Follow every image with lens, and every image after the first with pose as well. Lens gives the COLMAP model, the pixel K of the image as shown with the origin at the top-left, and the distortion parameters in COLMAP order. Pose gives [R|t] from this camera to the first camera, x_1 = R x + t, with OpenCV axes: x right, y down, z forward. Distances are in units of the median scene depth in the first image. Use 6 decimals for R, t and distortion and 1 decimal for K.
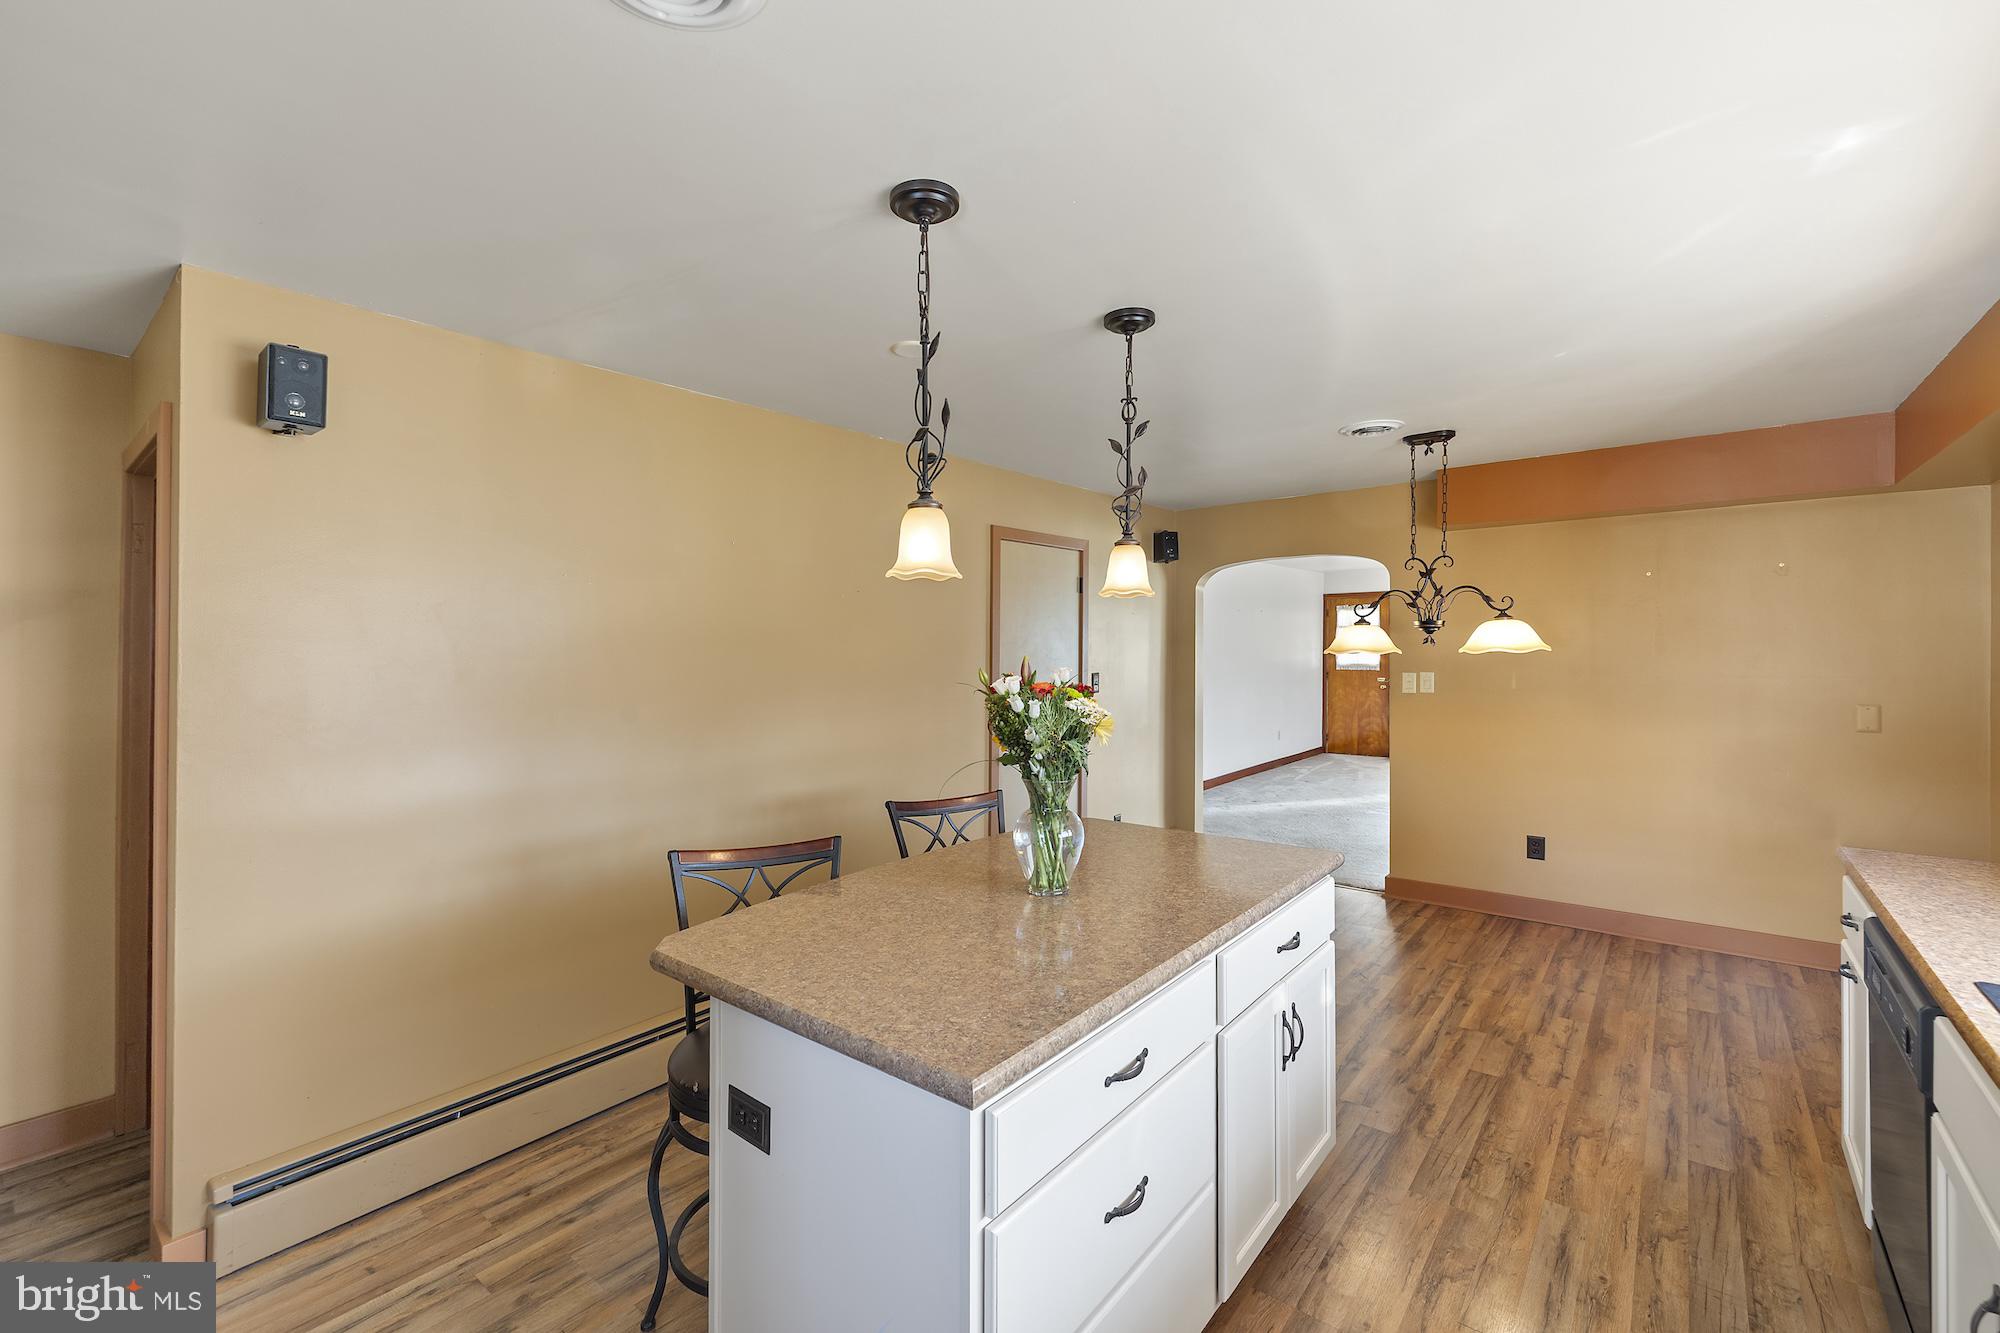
lens RADIAL K [[852.8, 0, 1004.1], [0, 852.8, 631.6], [0, 0, 1]] dist [-0.002981, 0.000054]
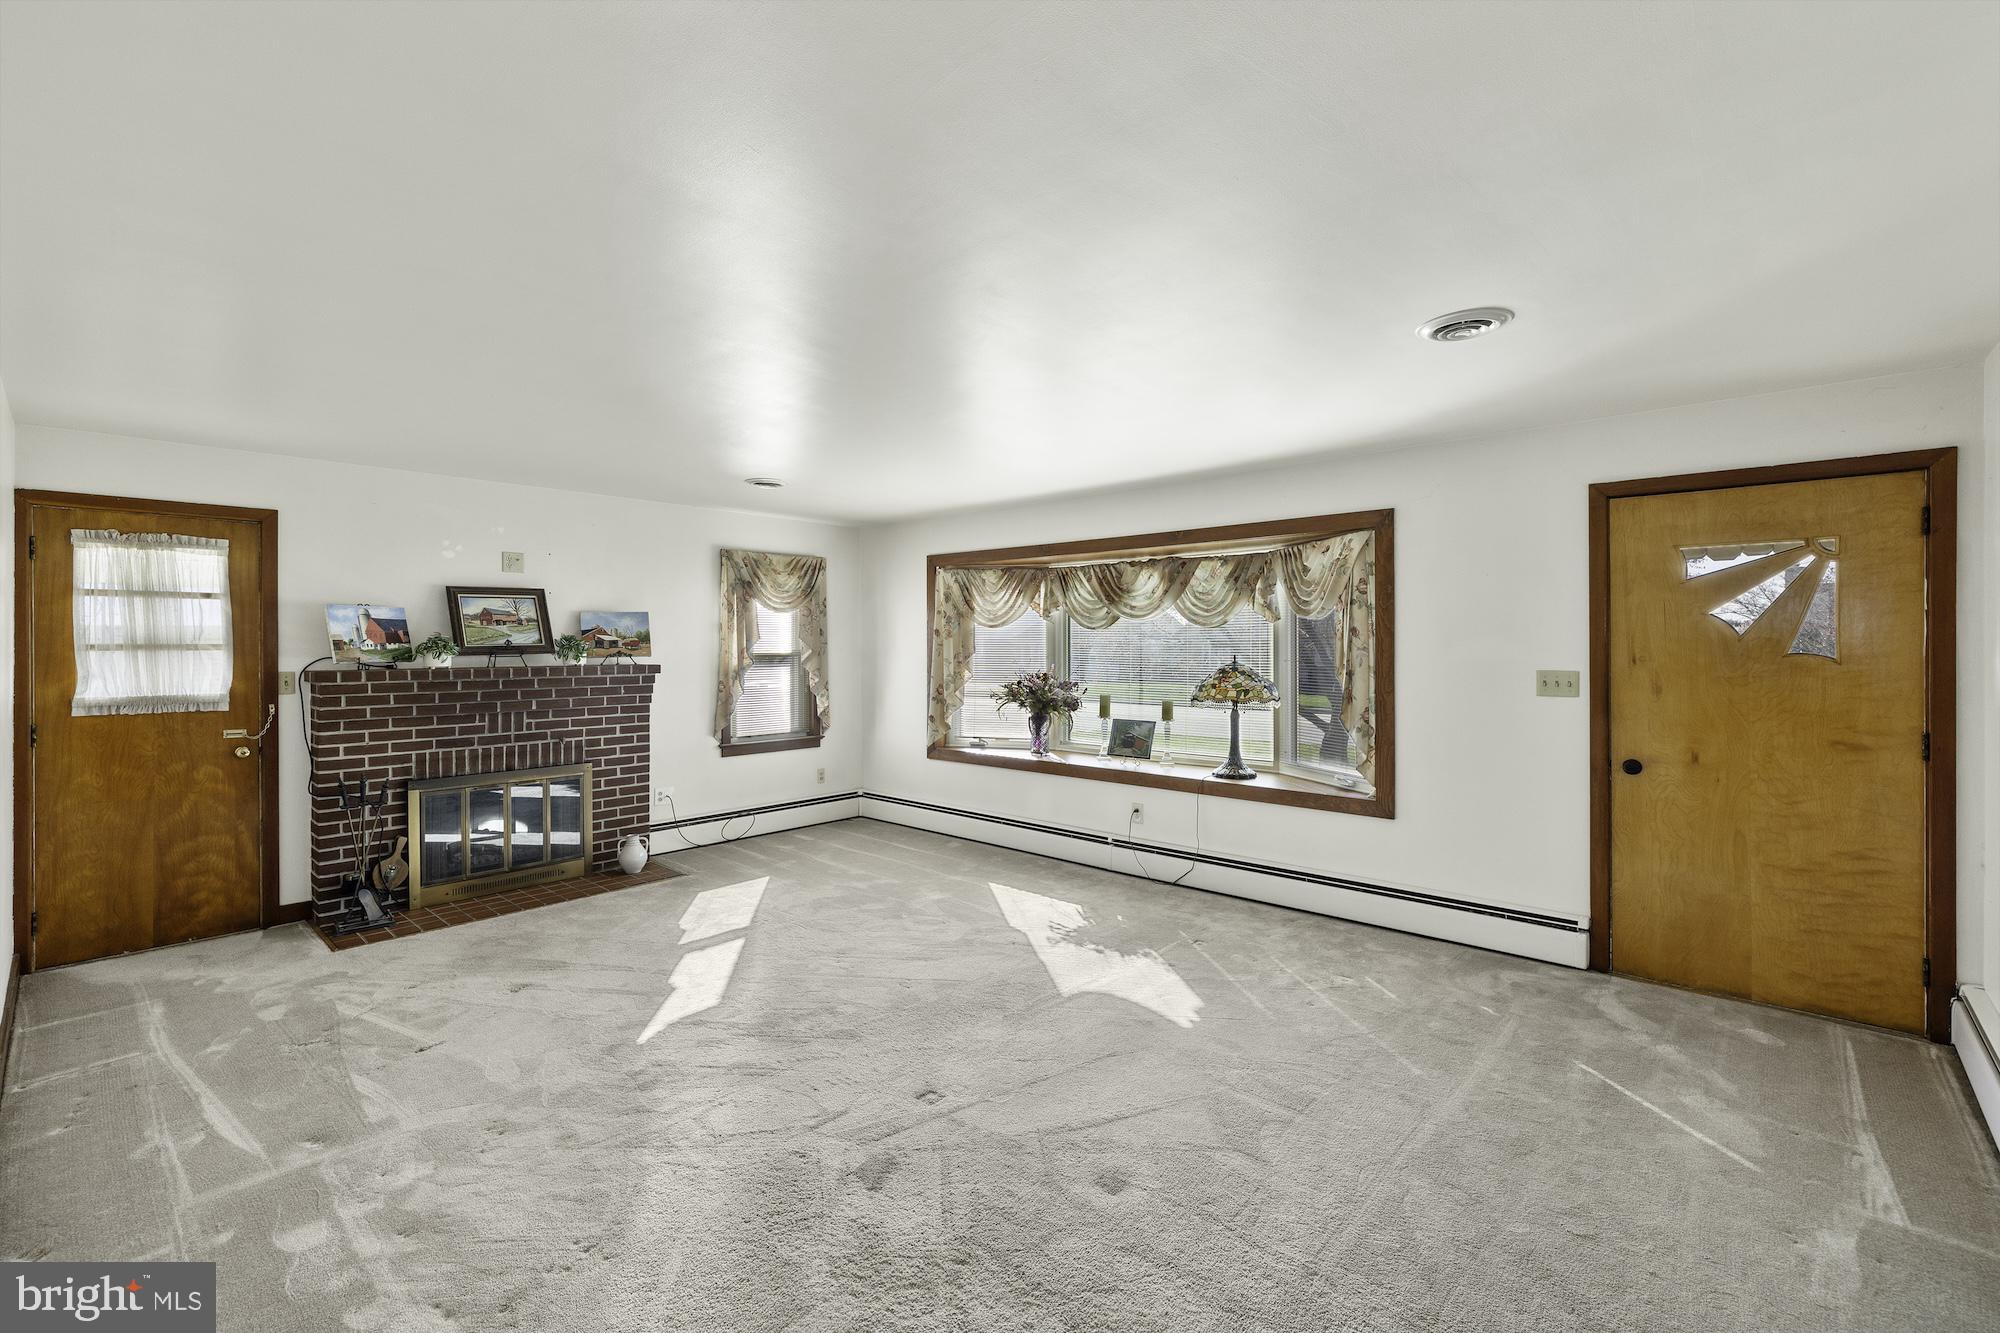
lens RADIAL K [[852.8, 0, 969.1], [0, 852.8, 655.2], [0, 0, 1]] dist [-0.002981, 0.000054]
pose [[0.088992, -0.014038, 0.995933, 0.199927], [-0.010908, 0.999827, 0.015067, 0.026270], [-0.995973, -0.012204, 0.088823, 1.426987]]
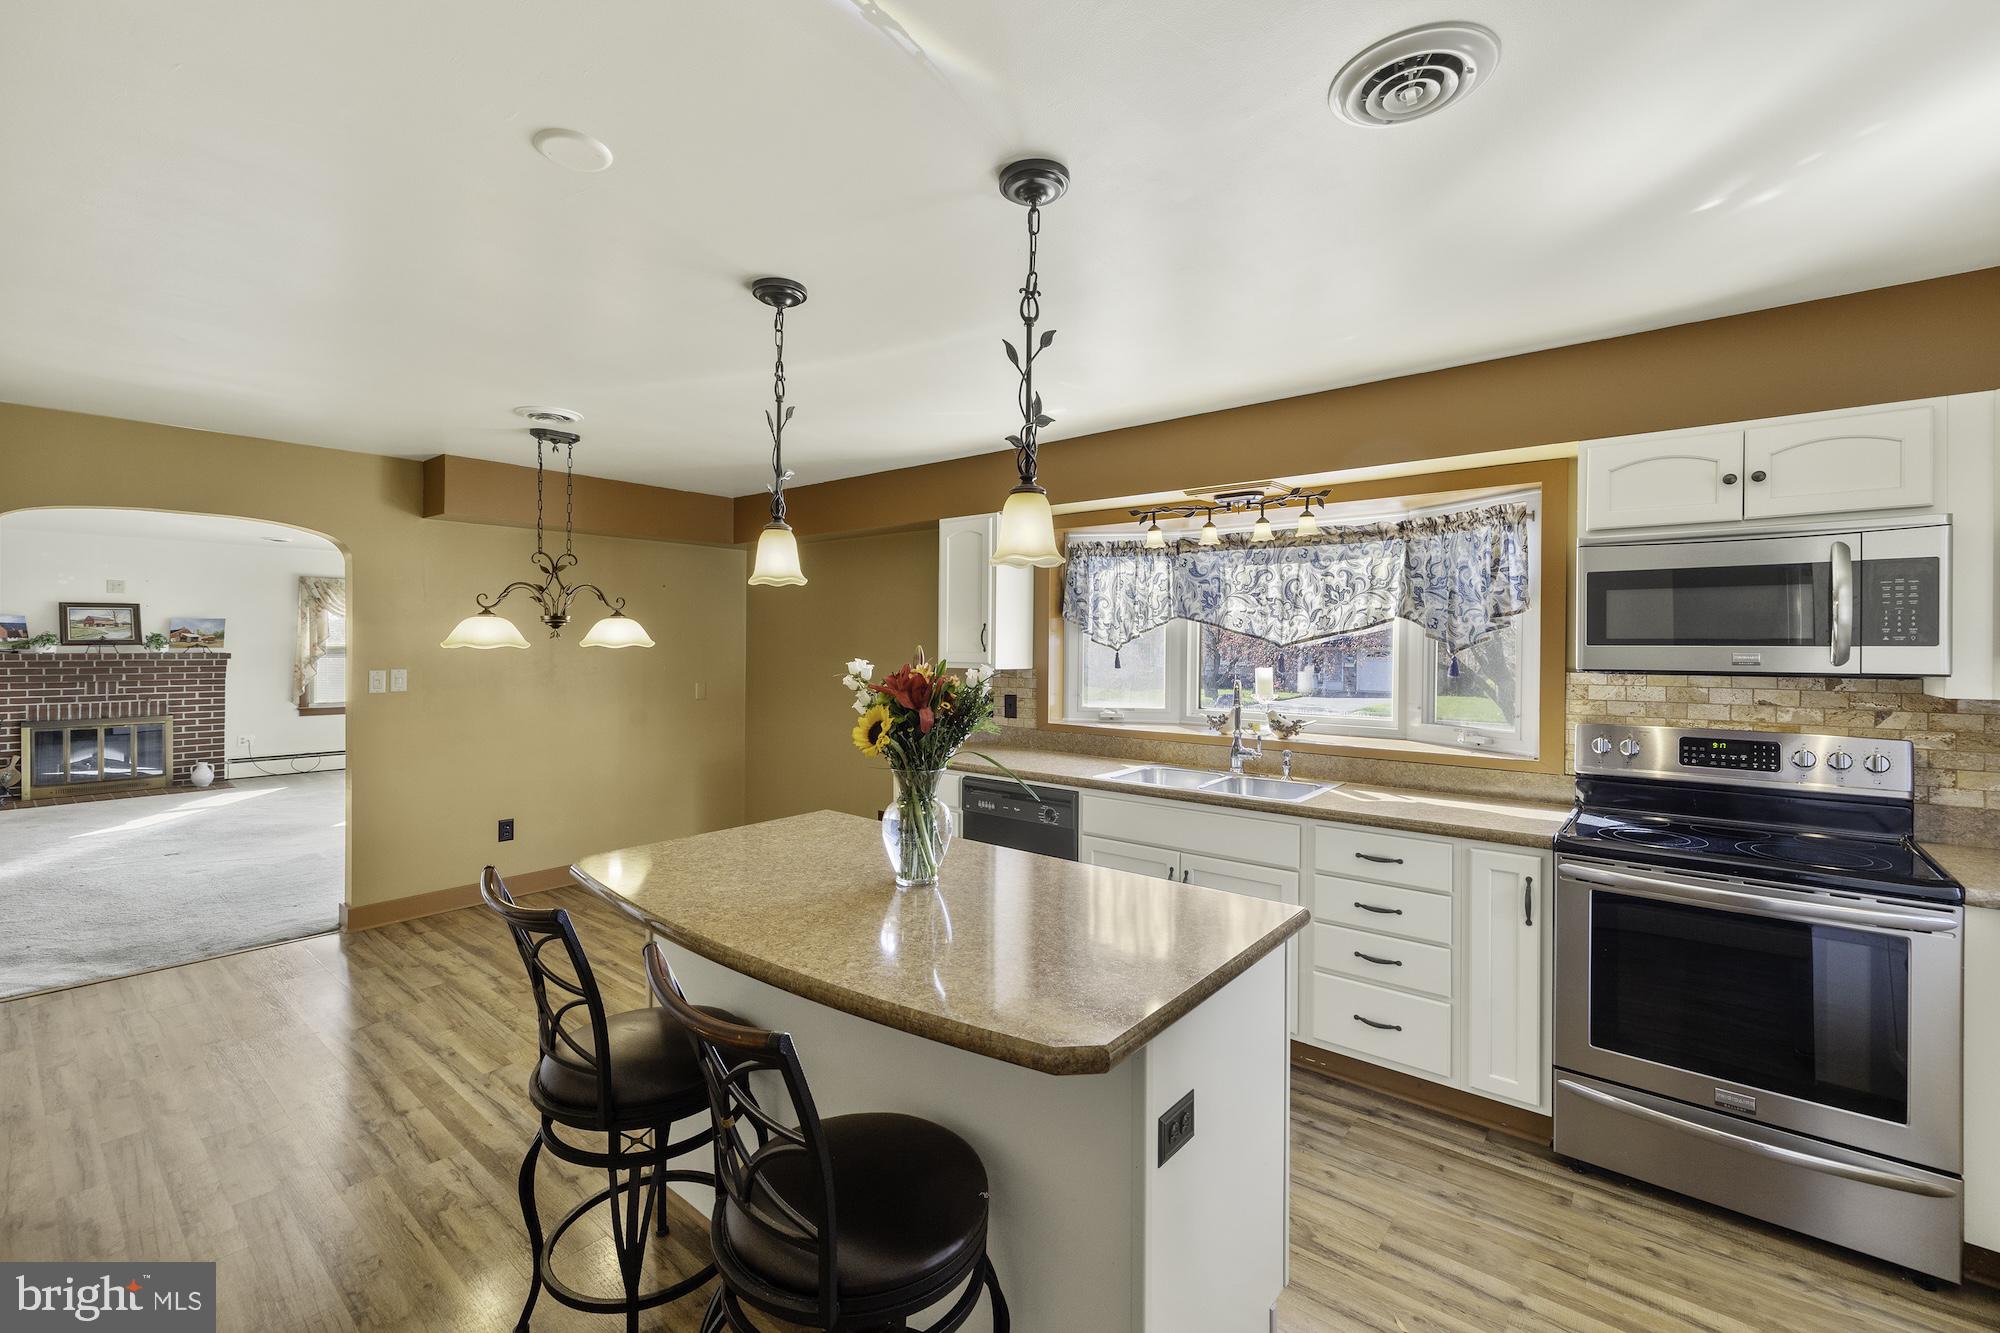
lens RADIAL K [[852.8, 0, 977.1], [0, 852.8, 650.1], [0, 0, 1]] dist [-0.002981, 0.000054]
pose [[0.042070, -0.008408, 0.999079, -0.379929], [-0.021020, 0.999736, 0.009299, 0.005873], [-0.998894, -0.021392, 0.041882, 0.341150]]
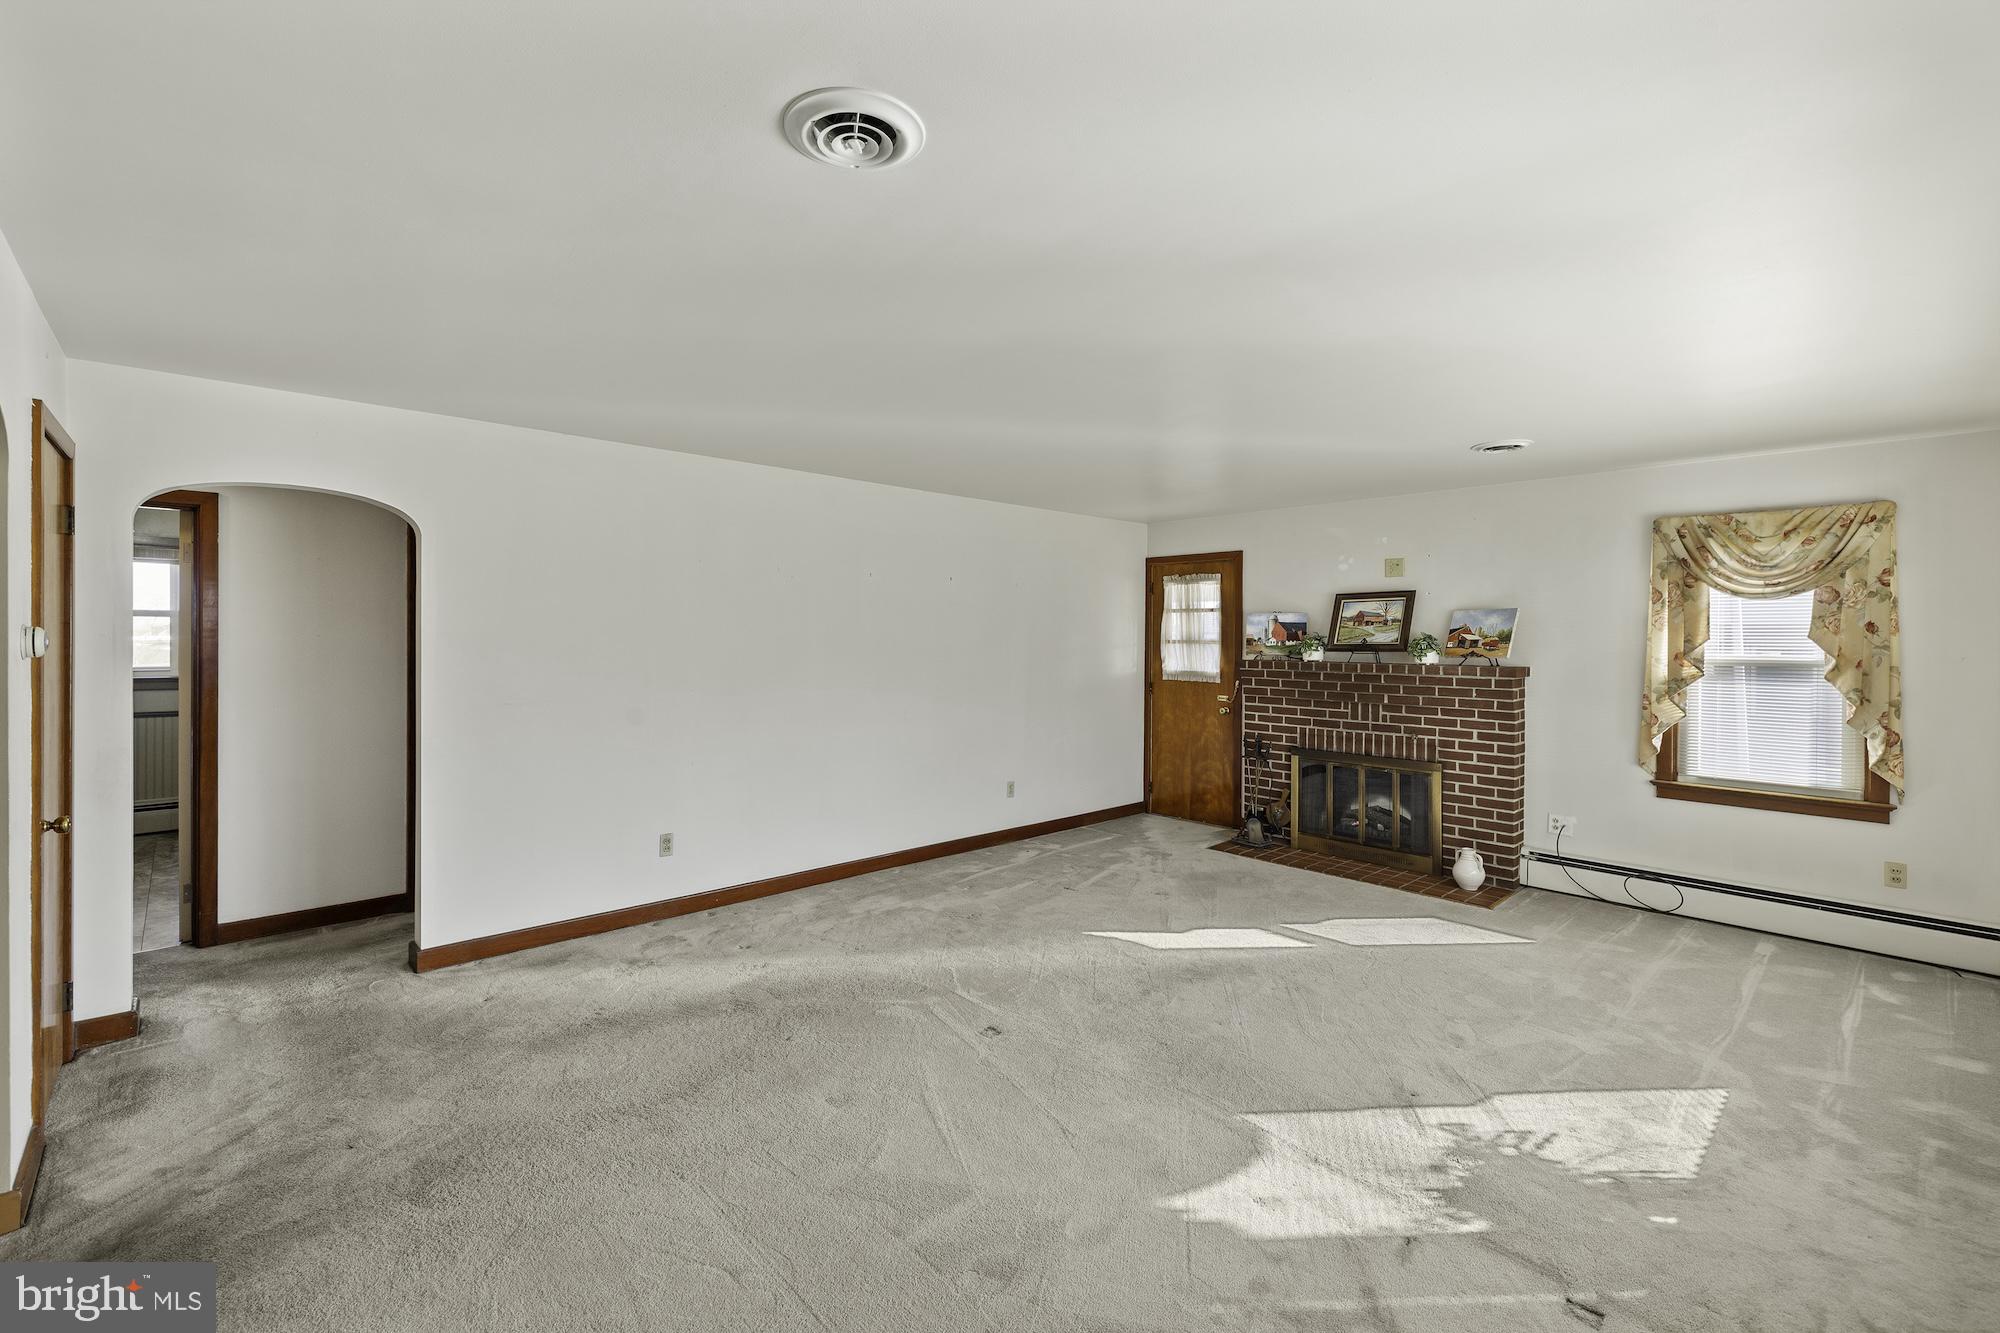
lens RADIAL K [[852.8, 0, 998.7], [0, 852.8, 639.9], [0, 0, 1]] dist [-0.002981, 0.000054]
pose [[0.989542, 0.008151, -0.144017, 0.837392], [-0.005591, 0.999819, 0.018170, 0.012941], [0.144139, -0.017174, 0.989408, 0.865802]]
